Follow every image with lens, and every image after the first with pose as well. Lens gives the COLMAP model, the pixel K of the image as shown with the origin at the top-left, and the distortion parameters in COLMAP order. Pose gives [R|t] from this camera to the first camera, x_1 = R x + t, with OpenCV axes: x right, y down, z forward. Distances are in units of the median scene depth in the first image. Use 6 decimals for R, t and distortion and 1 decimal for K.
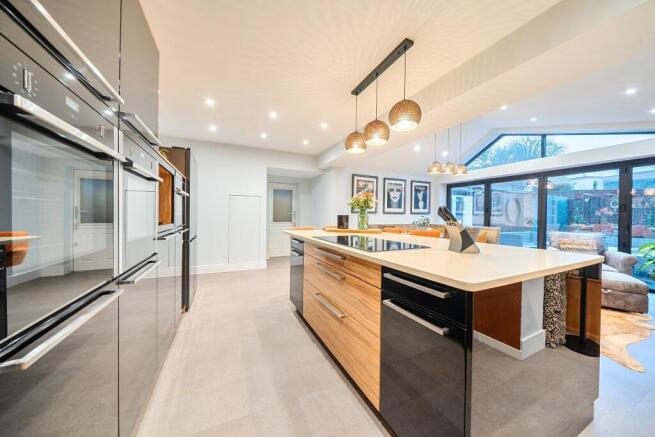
lens RADIAL K [[224.9, 0, 327.9], [0, 224.9, 215.9], [0, 0, 1]] dist [-0.001106, 0.000257]
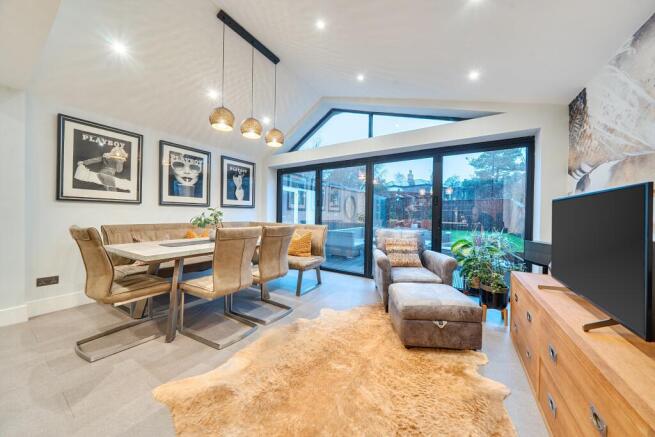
lens RADIAL K [[224.9, 0, 326.6], [0, 224.9, 216.0], [0, 0, 1]] dist [-0.001106, 0.000257]
pose [[0.843102, -0.002372, 0.537749, 0.288746], [-0.002963, 0.999955, 0.009056, 0.011208], [-0.537746, -0.009228, 0.843056, 0.296048]]
